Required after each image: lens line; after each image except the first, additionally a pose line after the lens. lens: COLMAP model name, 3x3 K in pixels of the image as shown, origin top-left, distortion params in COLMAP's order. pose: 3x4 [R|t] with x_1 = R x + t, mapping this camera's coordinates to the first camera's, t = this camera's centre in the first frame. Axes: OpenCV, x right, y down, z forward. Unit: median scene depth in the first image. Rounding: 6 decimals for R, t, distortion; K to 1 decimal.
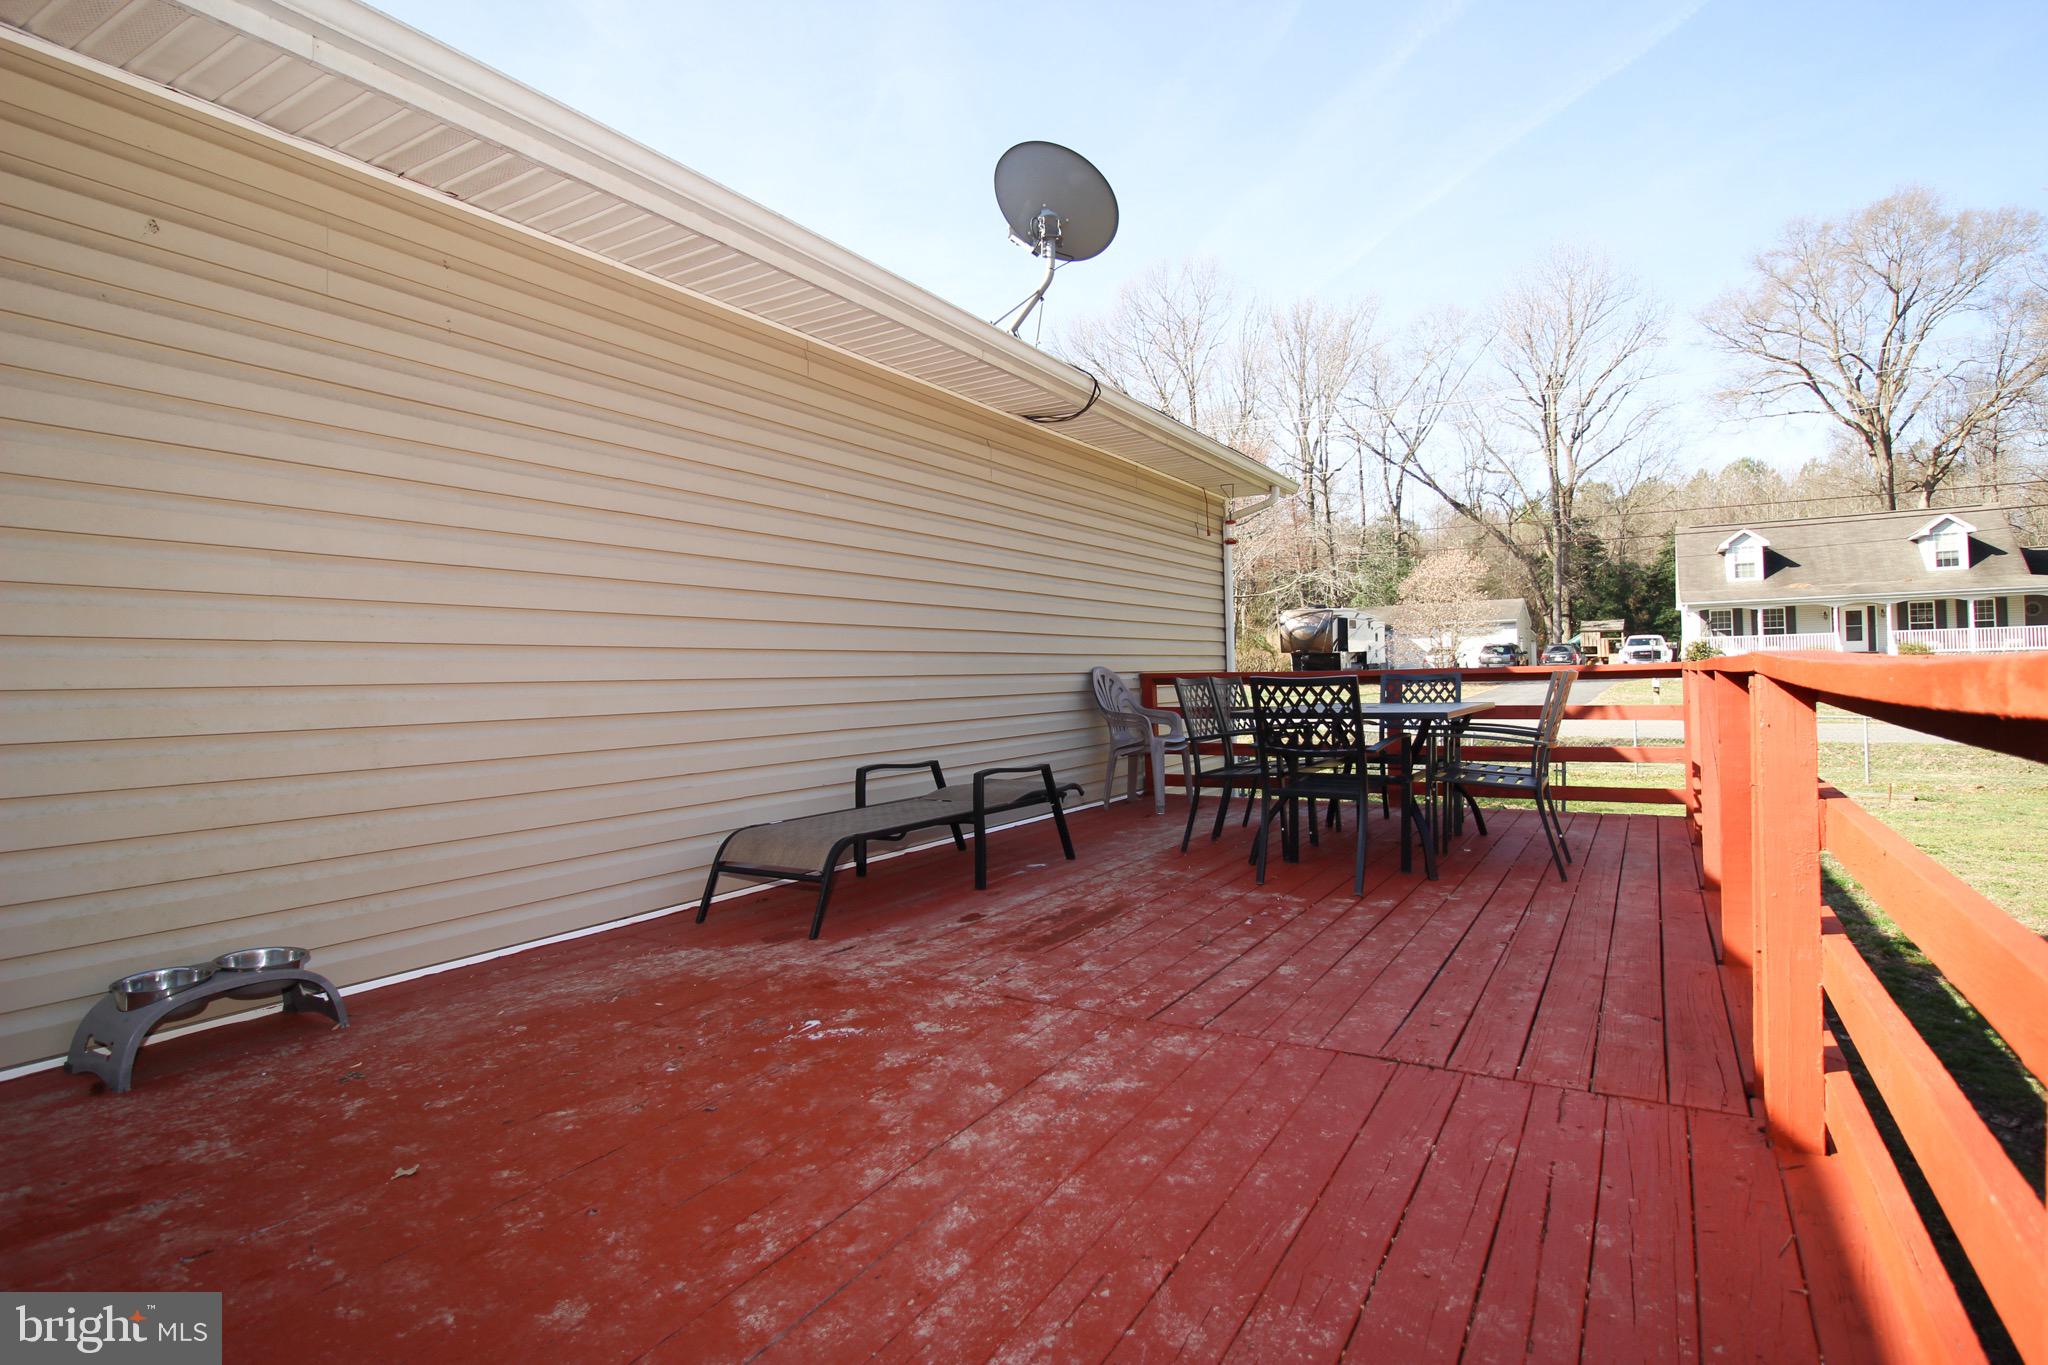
lens RADIAL K [[1037.8, 0, 1037.1], [0, 1037.8, 660.9], [0, 0, 1]] dist [0.005345, -0.015592]
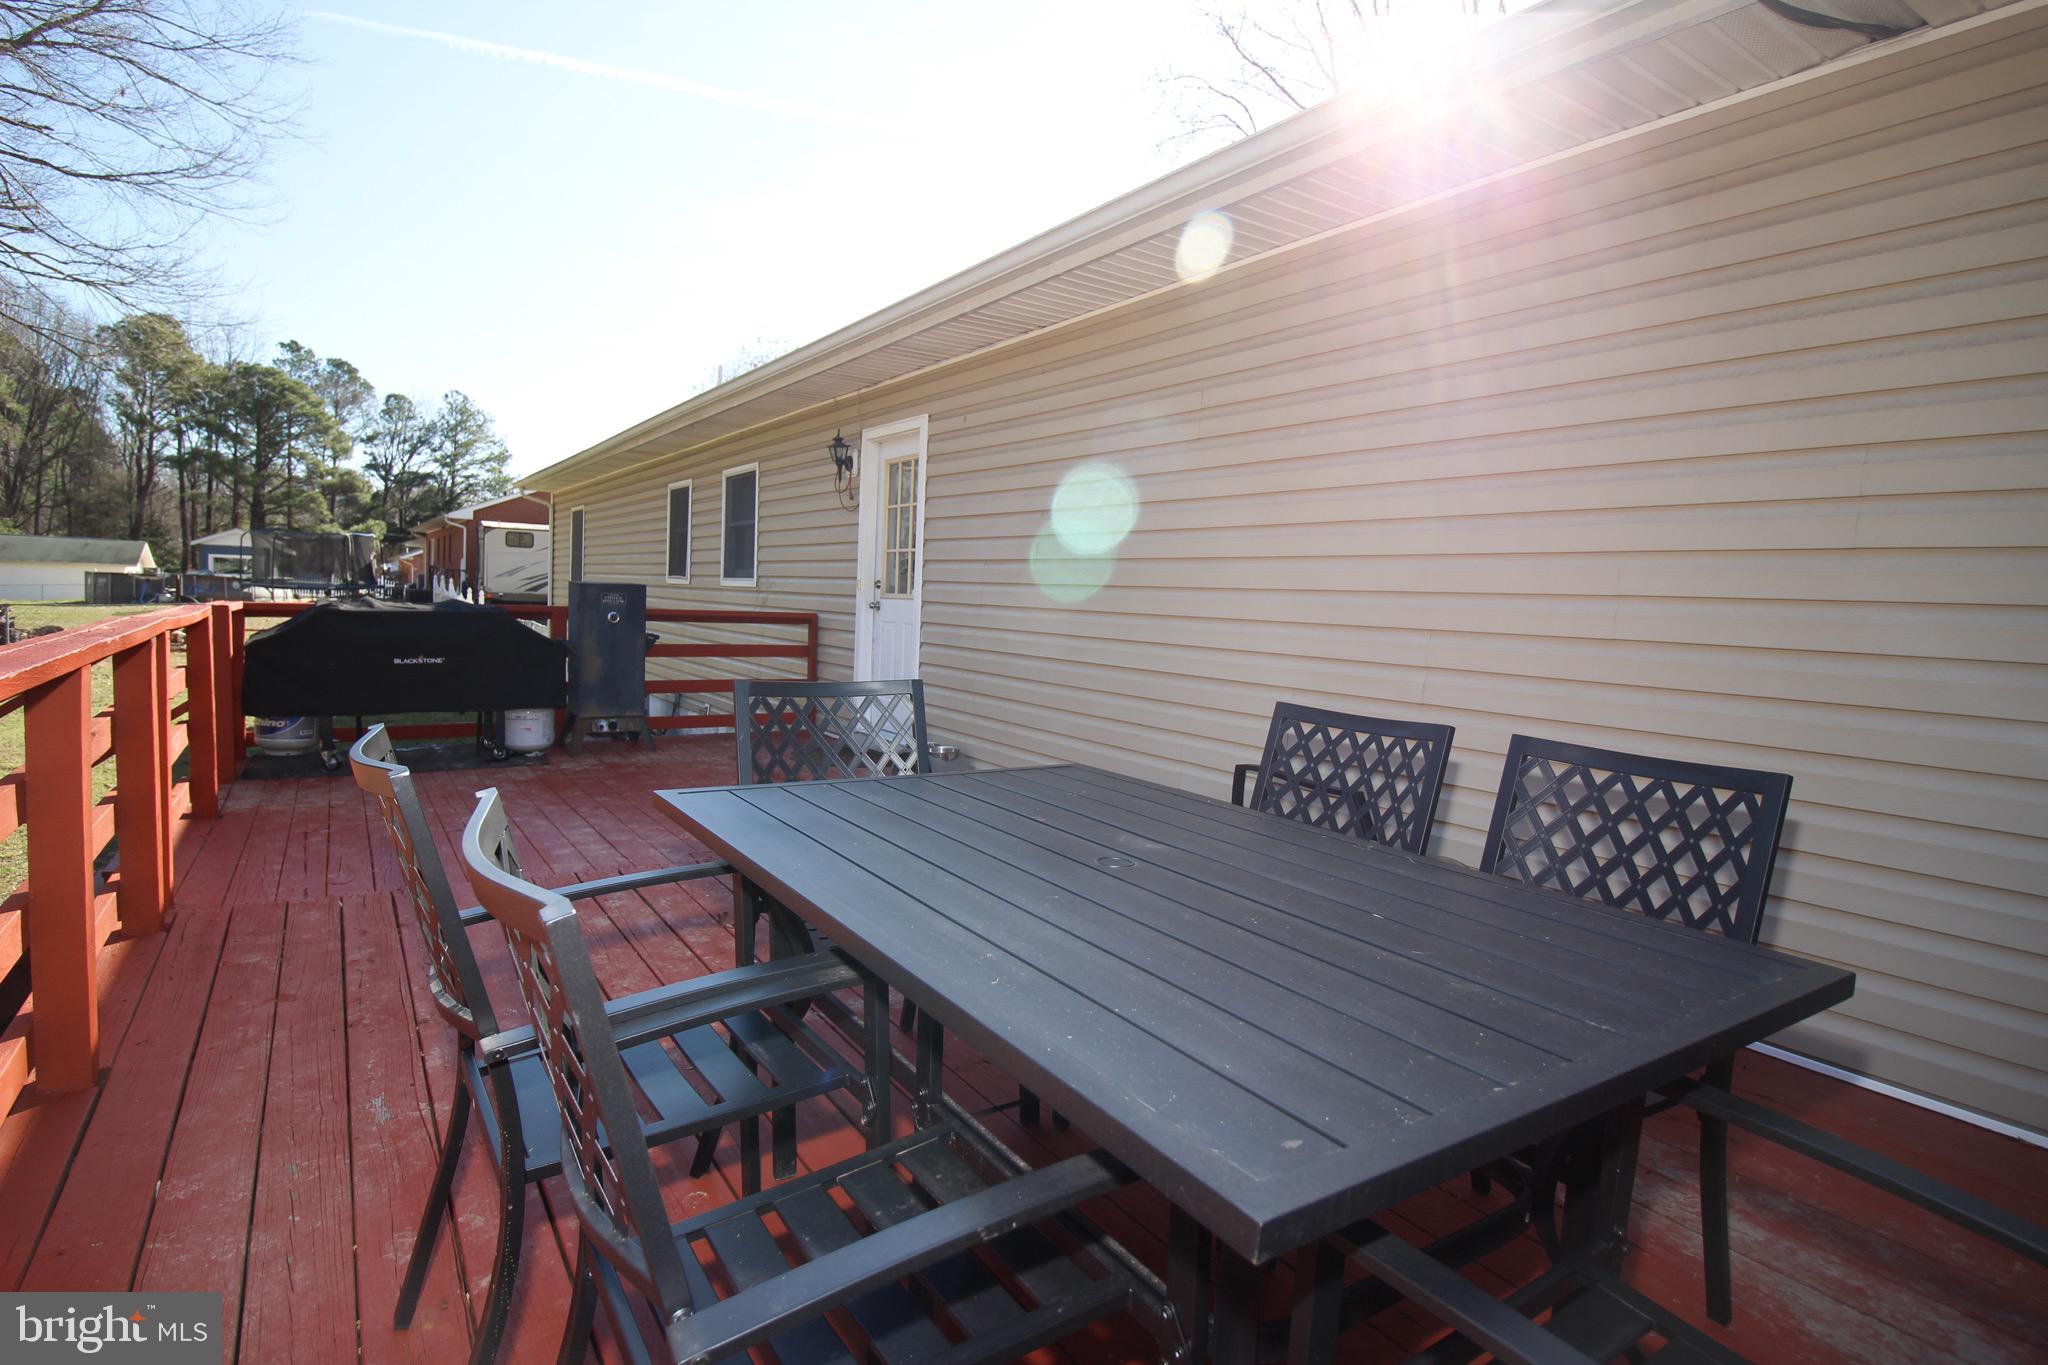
lens RADIAL K [[1037.8, 0, 1037.1], [0, 1037.8, 660.9], [0, 0, 1]] dist [0.005345, -0.015592]
pose [[-0.423196, 0.055024, -0.904366, 1.170935], [-0.017124, 0.997490, 0.068703, -0.056187], [0.905876, 0.044562, -0.421191, 2.159572]]
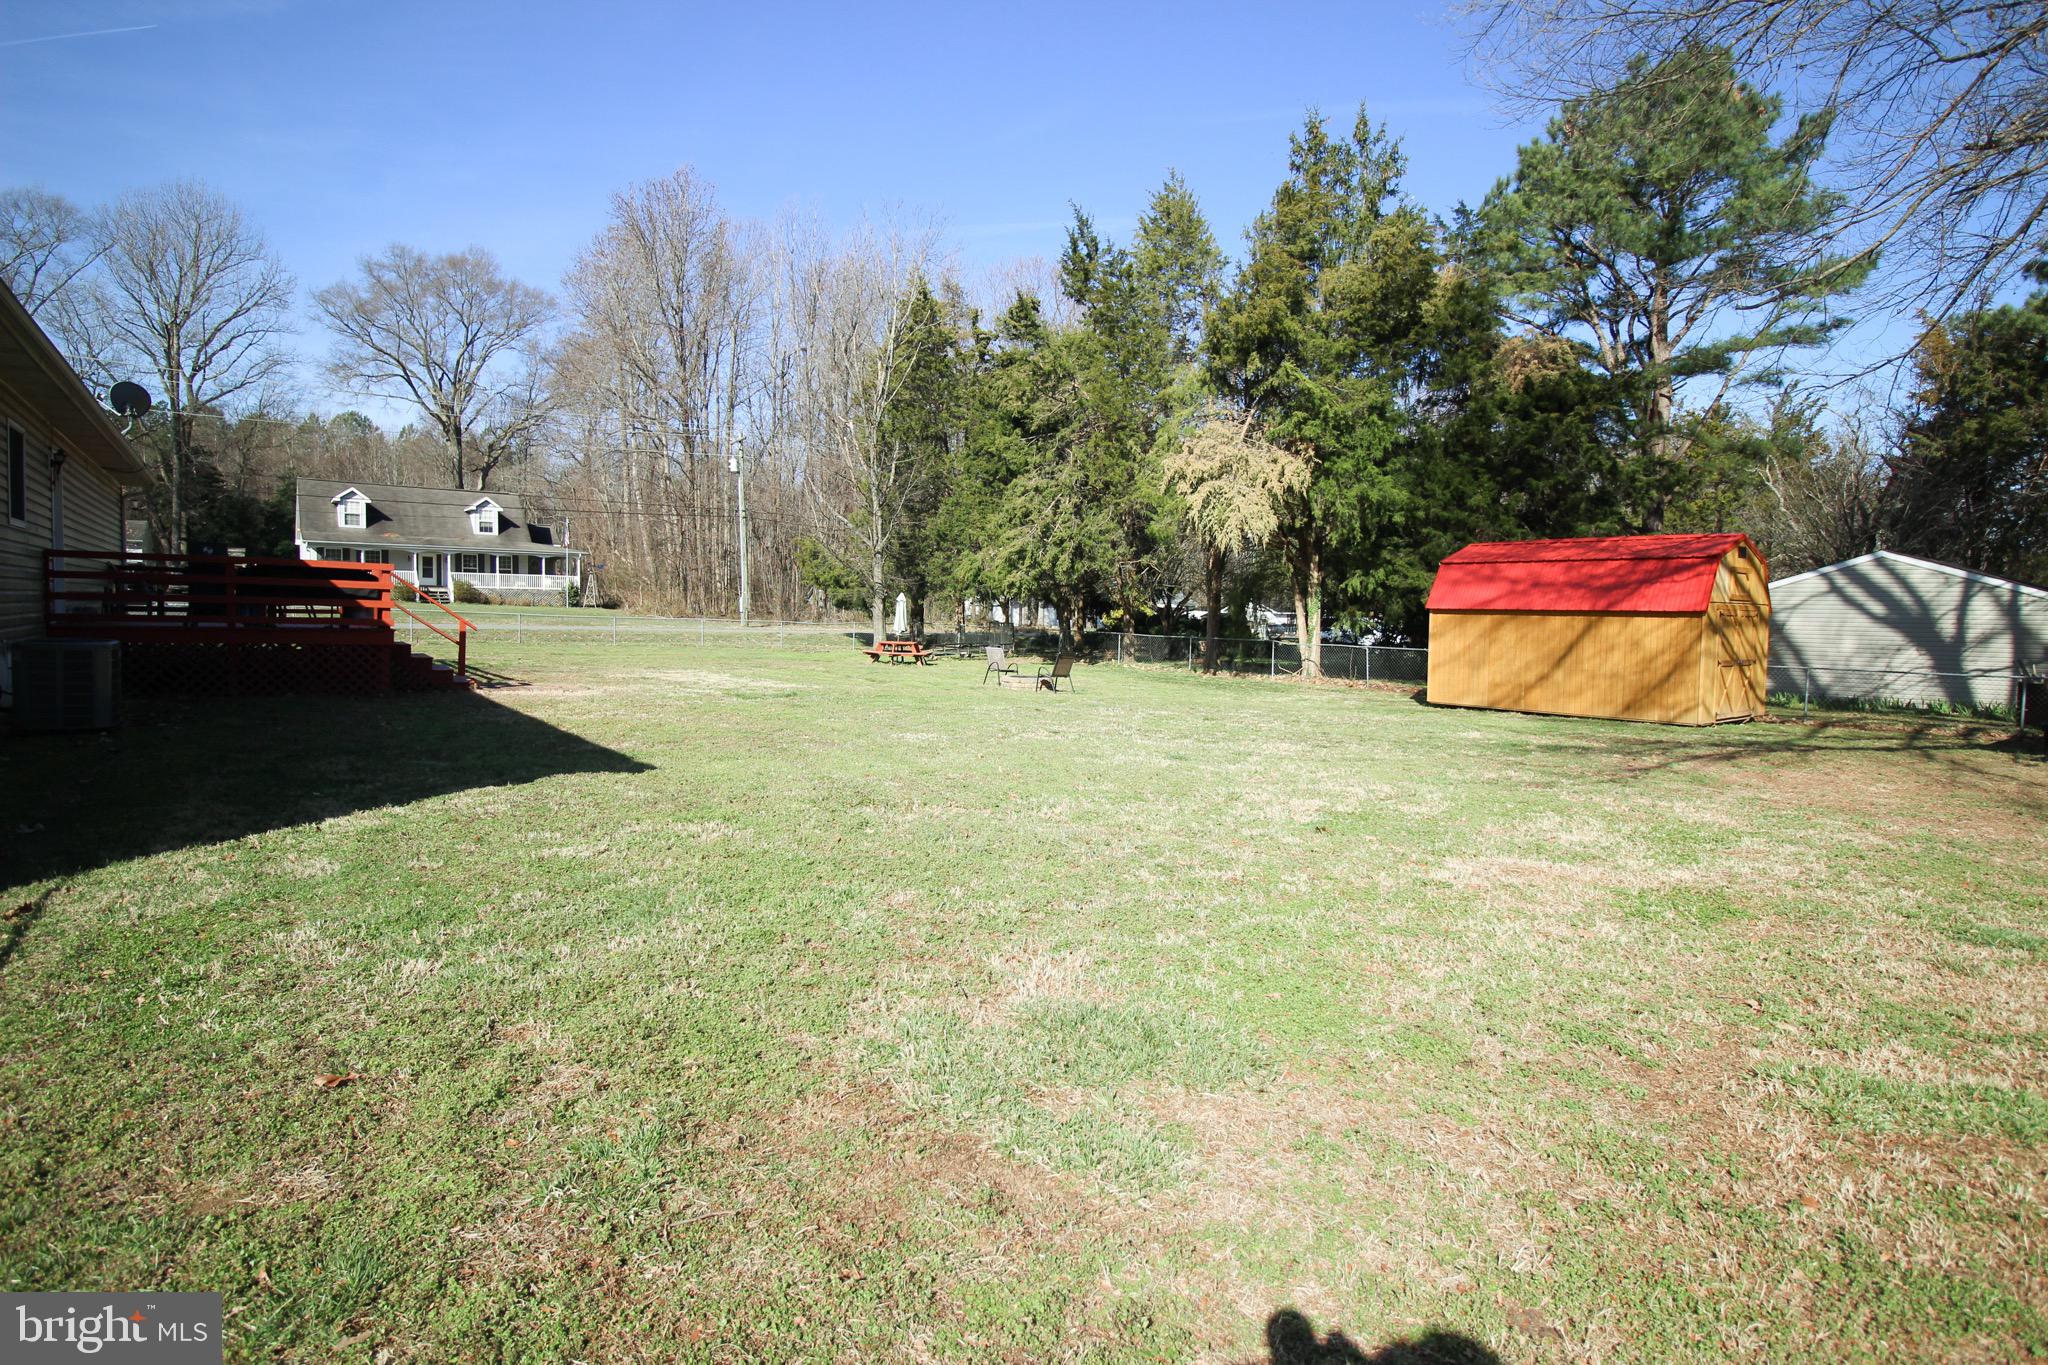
lens RADIAL K [[1037.8, 0, 1037.1], [0, 1037.8, 660.9], [0, 0, 1]] dist [0.005345, -0.015592]
pose [[0.376738, -0.019046, 0.926124, -0.157849], [-0.039495, 0.998549, 0.036602, 0.007020], [-0.925477, -0.050367, 0.375440, -0.228239]]
